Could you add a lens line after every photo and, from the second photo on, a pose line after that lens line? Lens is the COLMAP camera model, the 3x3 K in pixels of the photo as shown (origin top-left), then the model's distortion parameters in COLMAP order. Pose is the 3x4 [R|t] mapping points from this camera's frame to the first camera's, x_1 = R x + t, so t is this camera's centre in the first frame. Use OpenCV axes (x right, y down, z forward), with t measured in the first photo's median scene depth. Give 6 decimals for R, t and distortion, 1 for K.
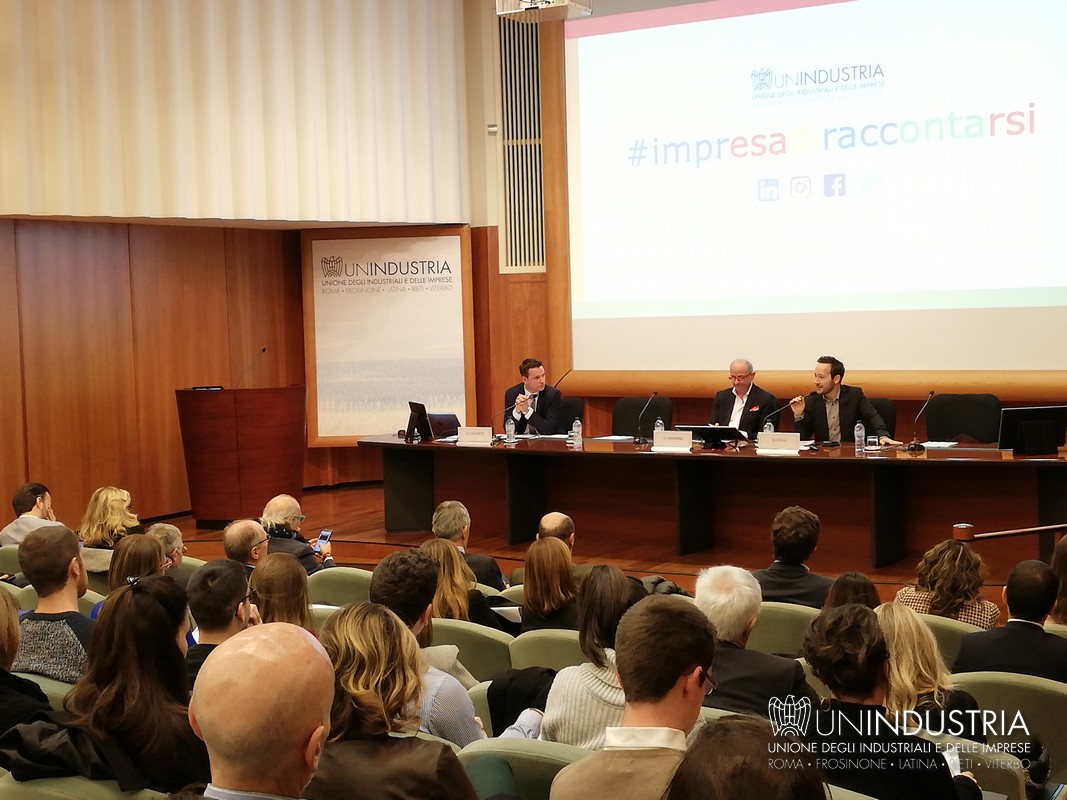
lens RADIAL K [[1536.0, 0, 538.7], [0, 1536.0, 432.3], [0, 0, 1]] dist [0.131772, -0.459759]
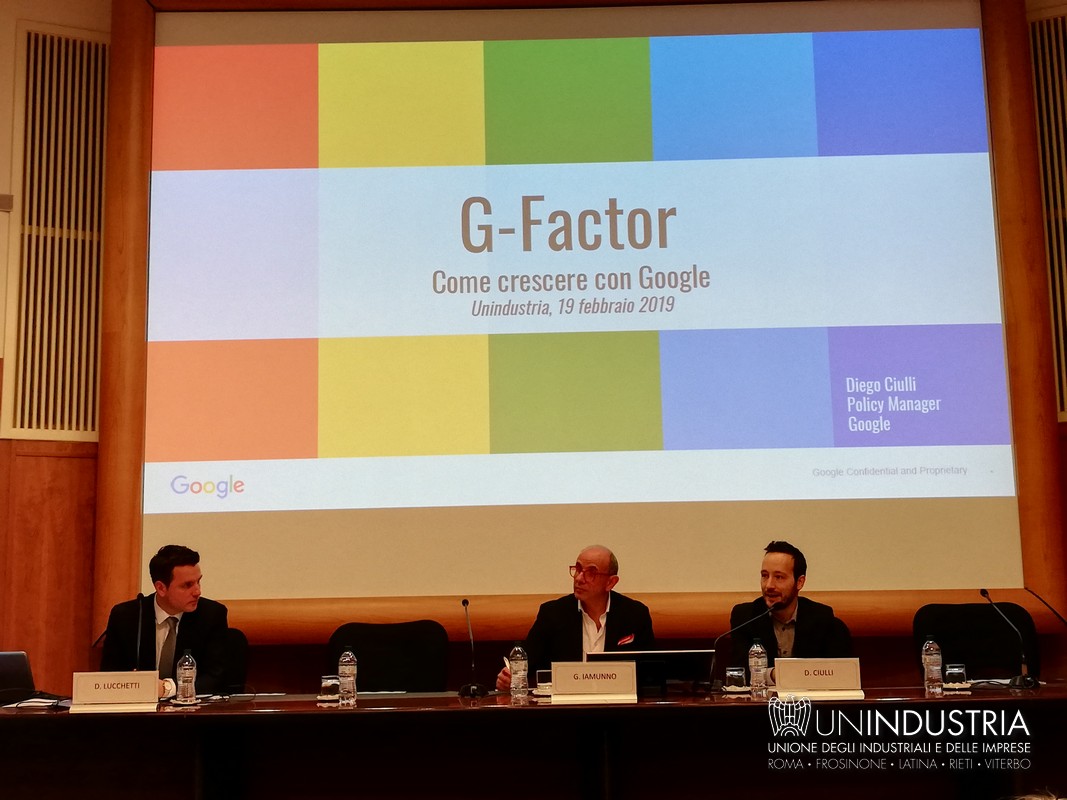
lens RADIAL K [[1446.4, 0, 546.9], [0, 1446.4, 395.7], [0, 0, 1]] dist [-0.003247, 0.000685]
pose [[0.867333, 0.087021, 0.490061, -0.115925], [0.036018, 0.971043, -0.236175, 0.017676], [-0.496423, 0.222494, 0.839084, 0.437423]]
